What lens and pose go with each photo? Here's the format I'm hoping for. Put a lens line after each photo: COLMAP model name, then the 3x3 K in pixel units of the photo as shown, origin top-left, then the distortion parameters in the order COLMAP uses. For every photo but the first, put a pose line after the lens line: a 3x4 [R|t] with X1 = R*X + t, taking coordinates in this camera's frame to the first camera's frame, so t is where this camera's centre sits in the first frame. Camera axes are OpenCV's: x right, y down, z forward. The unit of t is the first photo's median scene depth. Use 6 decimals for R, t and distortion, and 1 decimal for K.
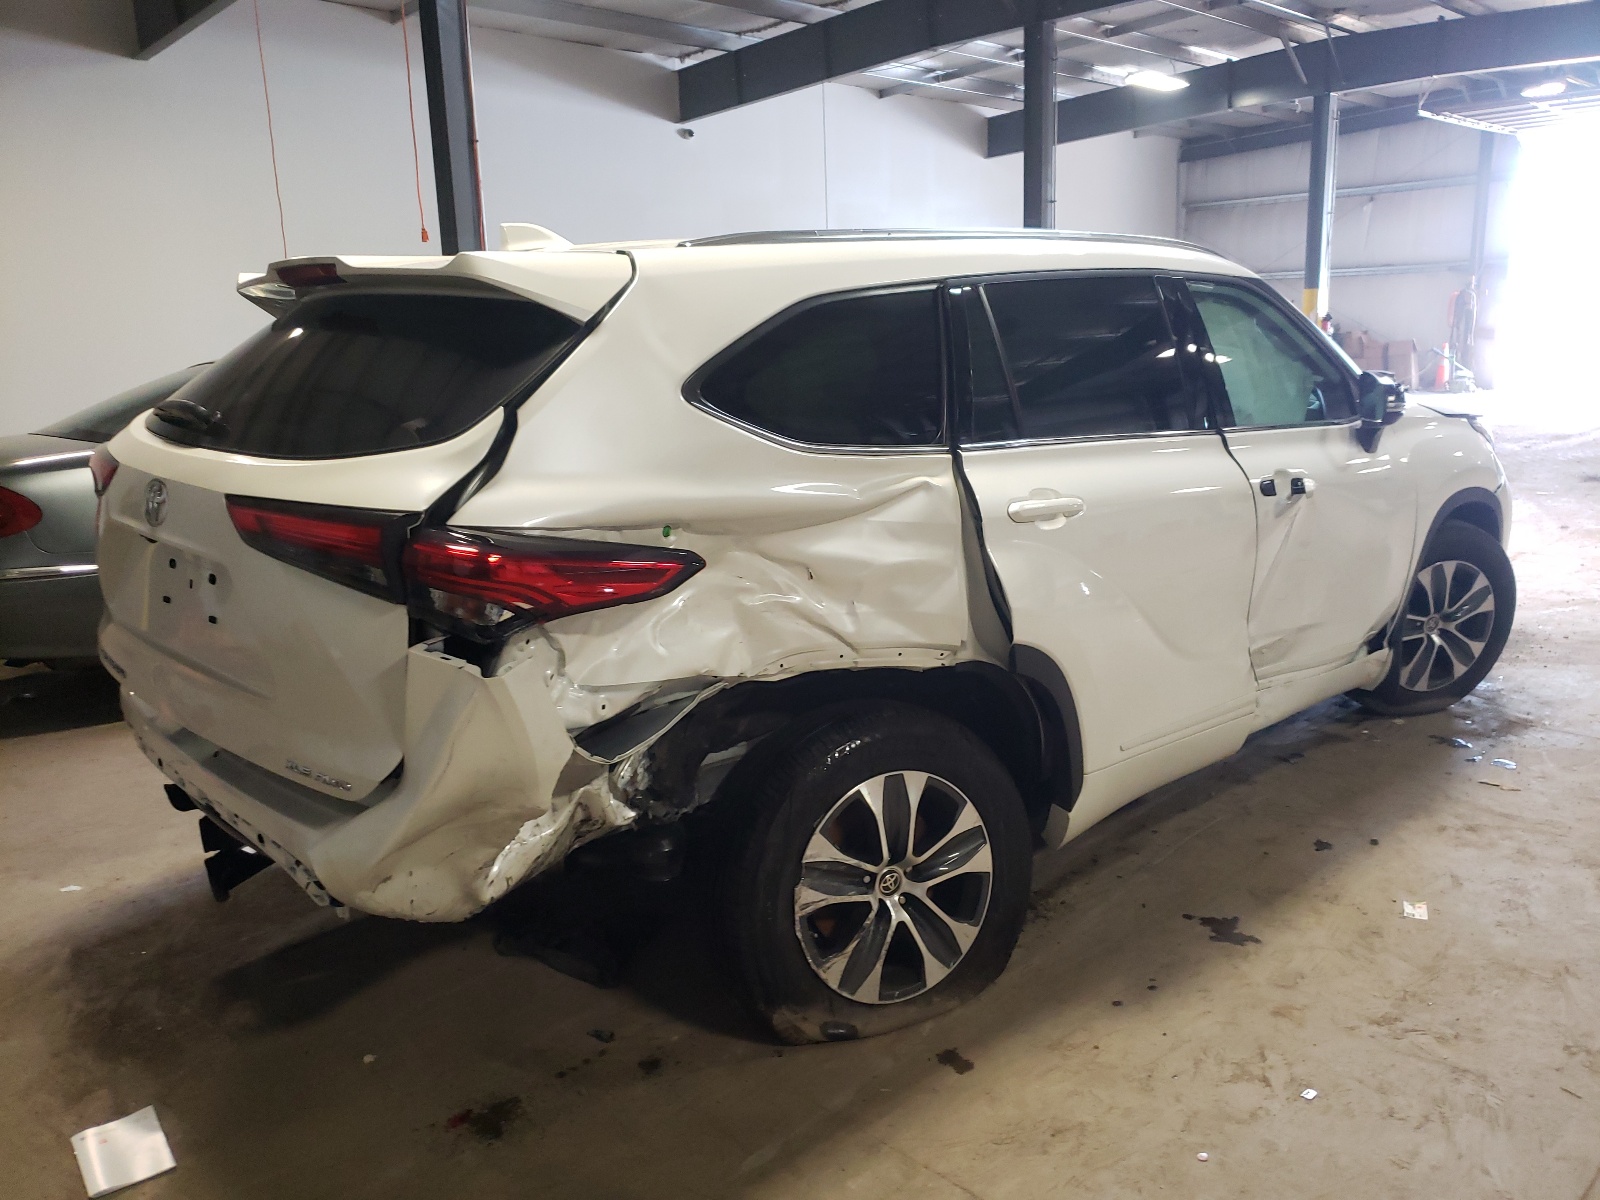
lens RADIAL K [[1274.7, 0, 800.0], [0, 1274.7, 600.0], [0, 0, 1]] dist [-0.076559, -0.003200]
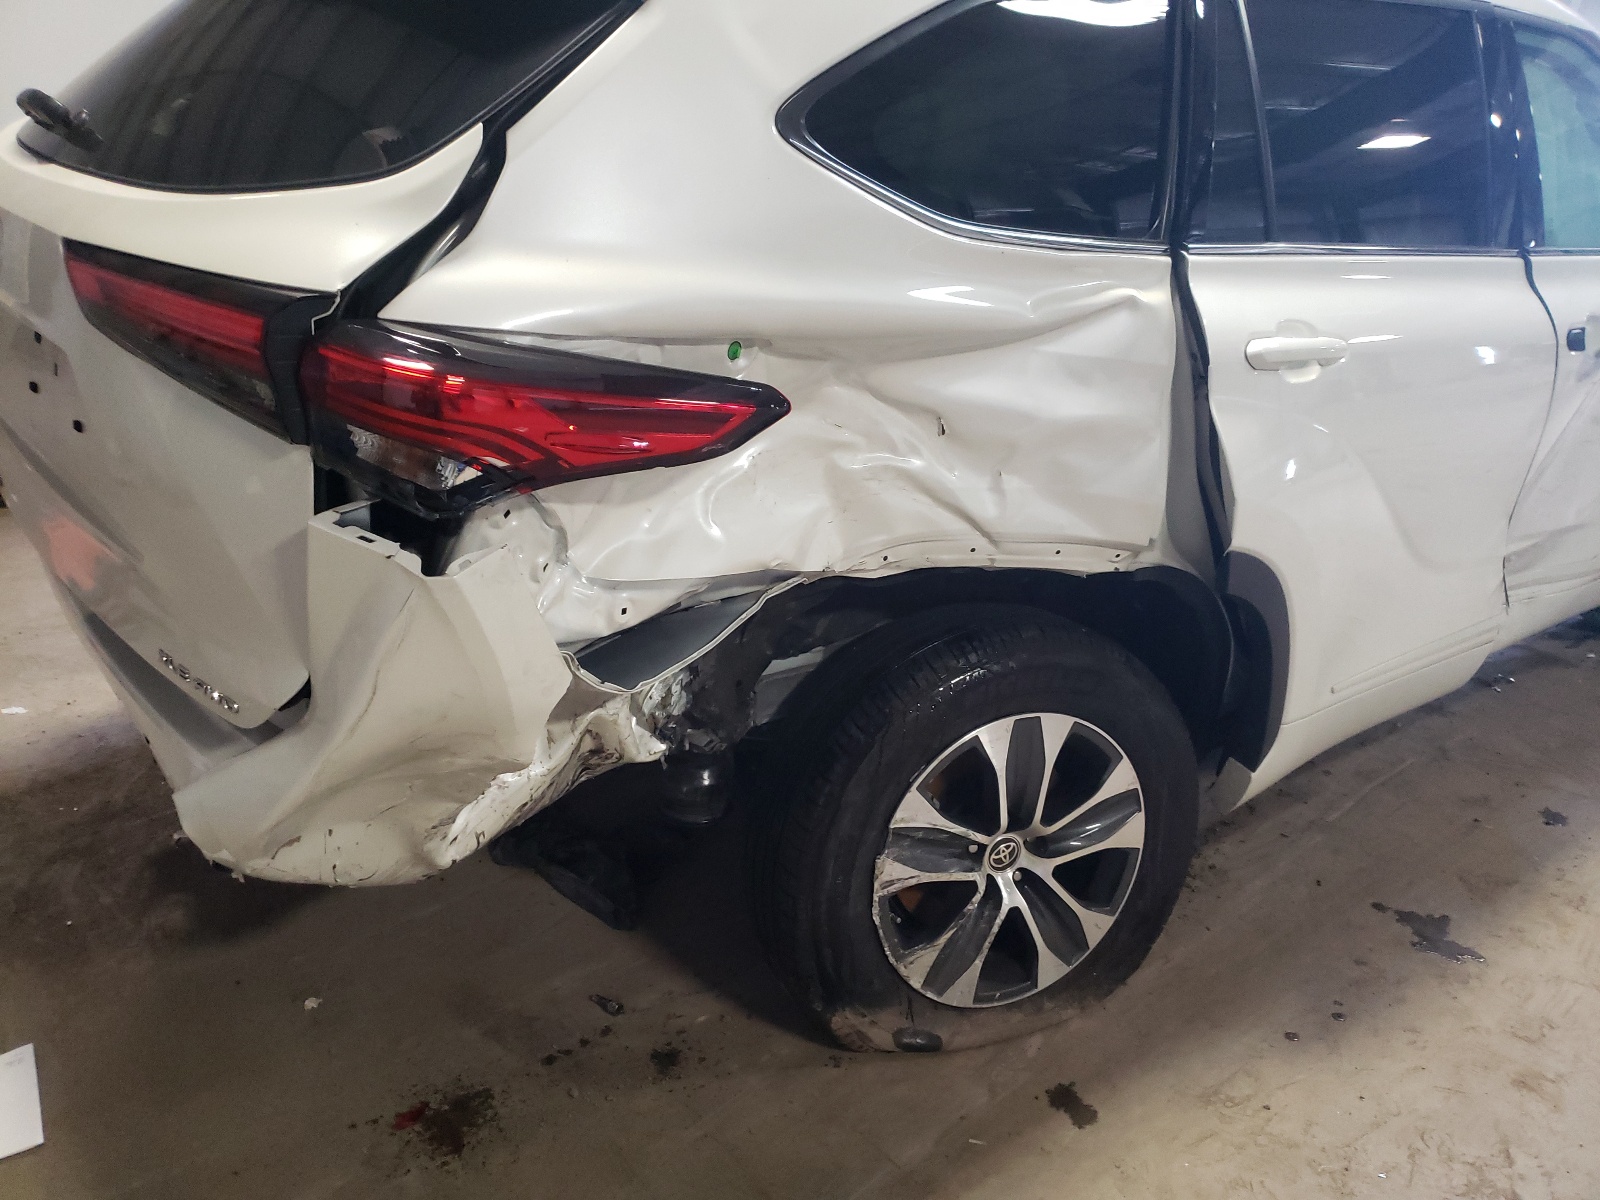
lens RADIAL K [[1238.2, 0, 781.9], [0, 1238.2, 643.8], [0, 0, 1]] dist [0.025332, -0.063668]
pose [[0.994951, 0.085402, -0.052712, -0.031326], [-0.073473, 0.977627, 0.197099, -0.031045], [0.068365, -0.192231, 0.978966, 0.322200]]
